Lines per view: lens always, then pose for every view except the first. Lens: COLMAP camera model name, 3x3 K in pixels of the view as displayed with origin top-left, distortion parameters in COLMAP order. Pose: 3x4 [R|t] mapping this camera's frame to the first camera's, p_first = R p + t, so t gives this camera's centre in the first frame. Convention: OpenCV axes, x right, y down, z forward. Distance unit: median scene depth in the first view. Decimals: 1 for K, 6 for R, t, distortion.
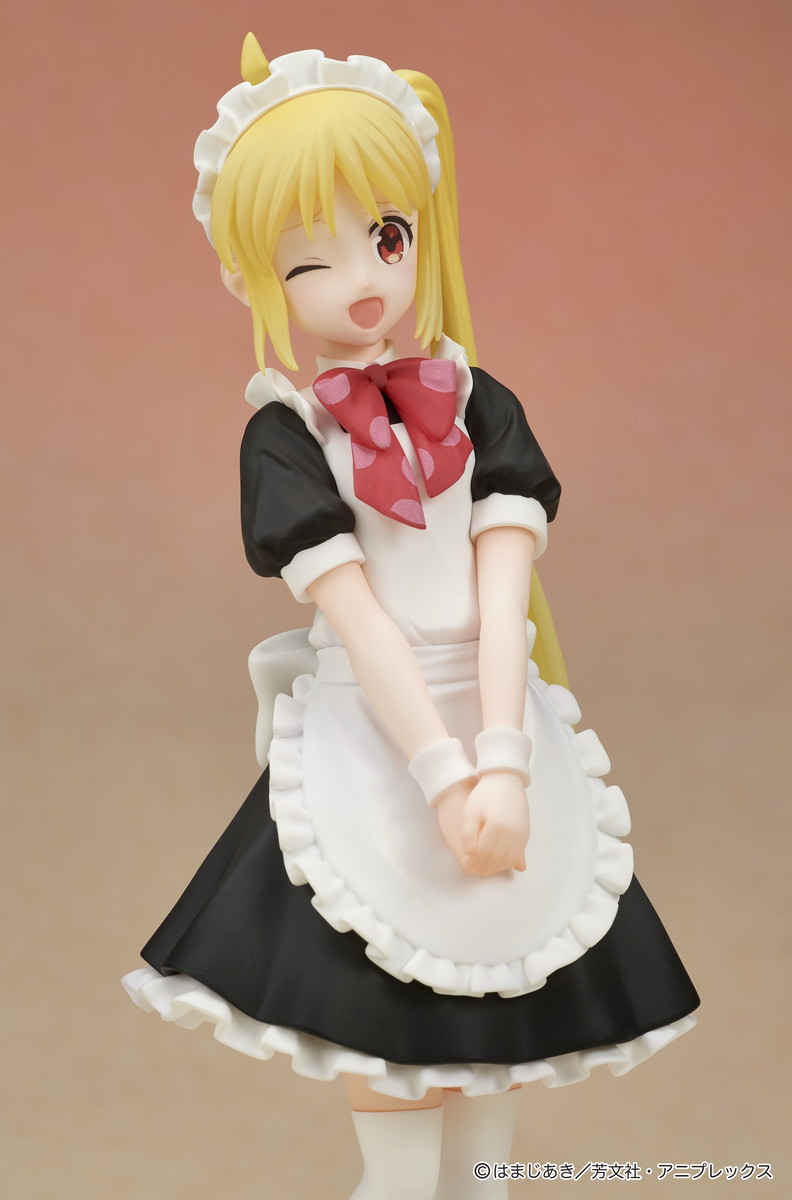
lens RADIAL K [[4250.0, 0, 396.0], [0, 4250.0, 600.0], [0, 0, 1]] dist [0.166017, 1.871255]
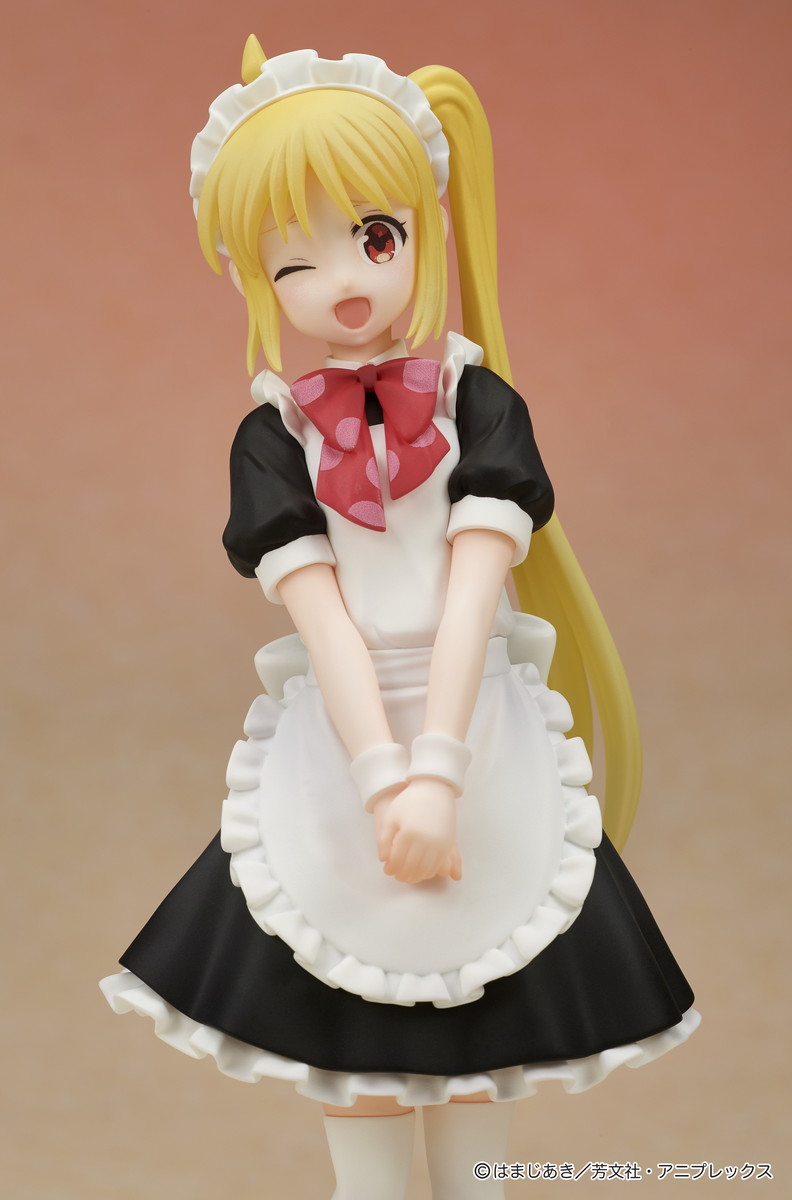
lens RADIAL K [[4250.0, 0, 396.0], [0, 4250.0, 600.0], [0, 0, 1]] dist [0.166017, 1.871255]
pose [[0.945423, 0.012378, -0.325609, 0.329270], [-0.009711, 0.999905, 0.009814, -0.010416], [0.325700, -0.006117, 0.945453, 0.064039]]
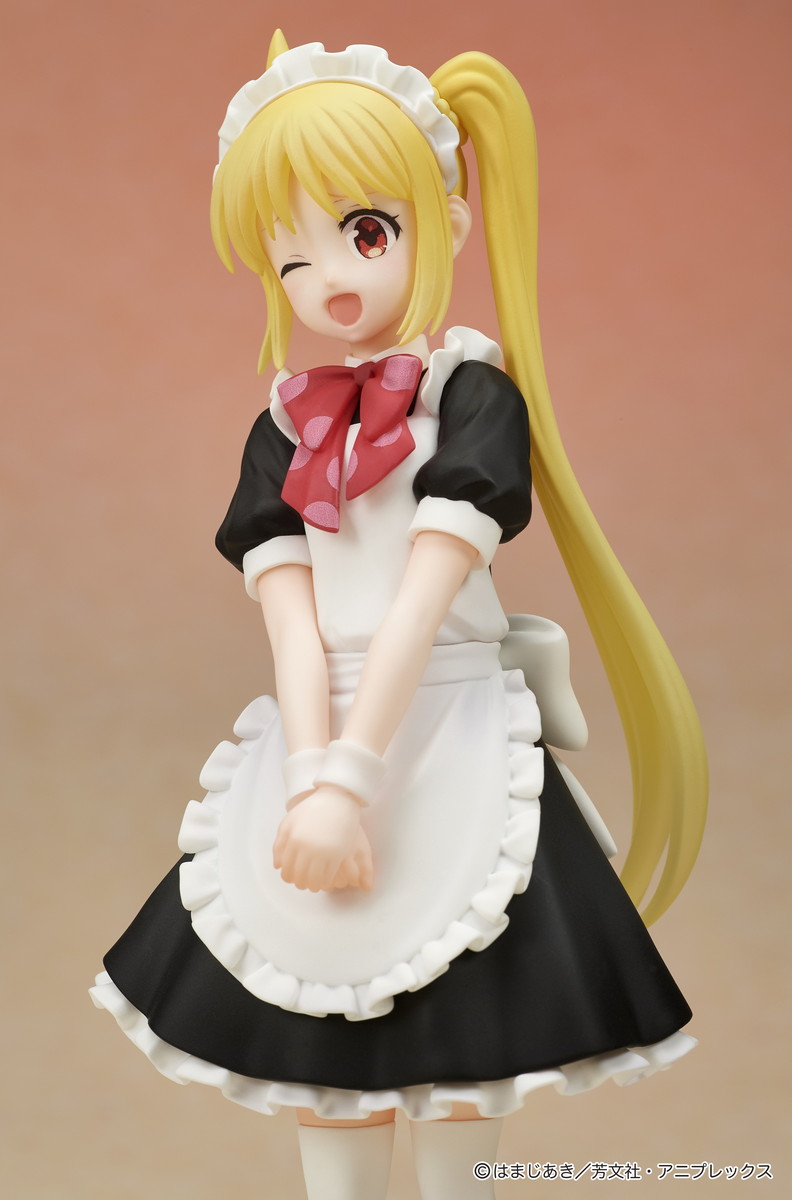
lens RADIAL K [[4250.0, 0, 396.0], [0, 4250.0, 600.0], [0, 0, 1]] dist [0.166017, 1.871255]
pose [[0.724489, 0.028687, -0.688689, 0.680686], [-0.016812, 0.999572, 0.023951, -0.024604], [0.689081, -0.005774, 0.724662, 0.302432]]
